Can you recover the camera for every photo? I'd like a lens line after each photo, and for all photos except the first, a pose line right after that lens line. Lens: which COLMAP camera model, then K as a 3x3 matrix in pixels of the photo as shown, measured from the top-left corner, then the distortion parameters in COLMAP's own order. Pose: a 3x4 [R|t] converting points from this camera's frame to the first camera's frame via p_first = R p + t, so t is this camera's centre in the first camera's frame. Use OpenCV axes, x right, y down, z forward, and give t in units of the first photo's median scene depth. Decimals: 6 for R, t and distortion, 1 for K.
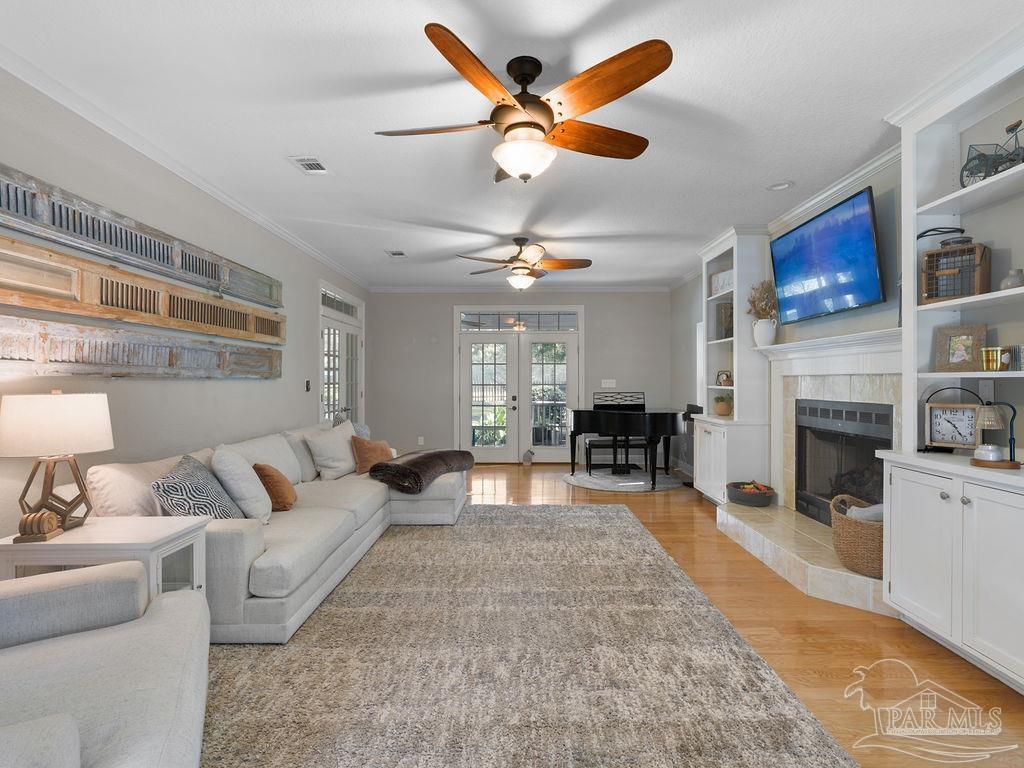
lens RADIAL K [[504.5, 0, 511.7], [0, 504.5, 380.6], [0, 0, 1]] dist [-0.004790, -0.006783]
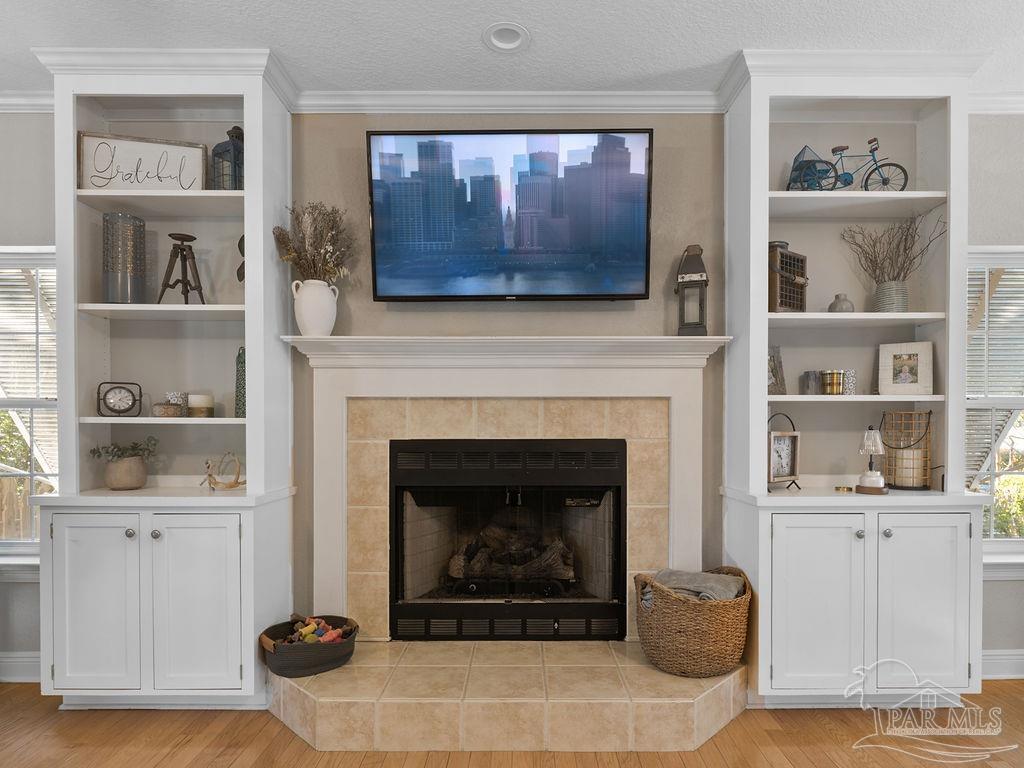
lens RADIAL K [[504.5, 0, 512.6], [0, 504.5, 392.9], [0, 0, 1]] dist [-0.004790, -0.006783]
pose [[-0.015304, 0.002861, 0.999879, 0.006829], [0.005910, 0.999979, -0.002771, -0.012599], [-0.999865, 0.005867, -0.015321, 0.871454]]
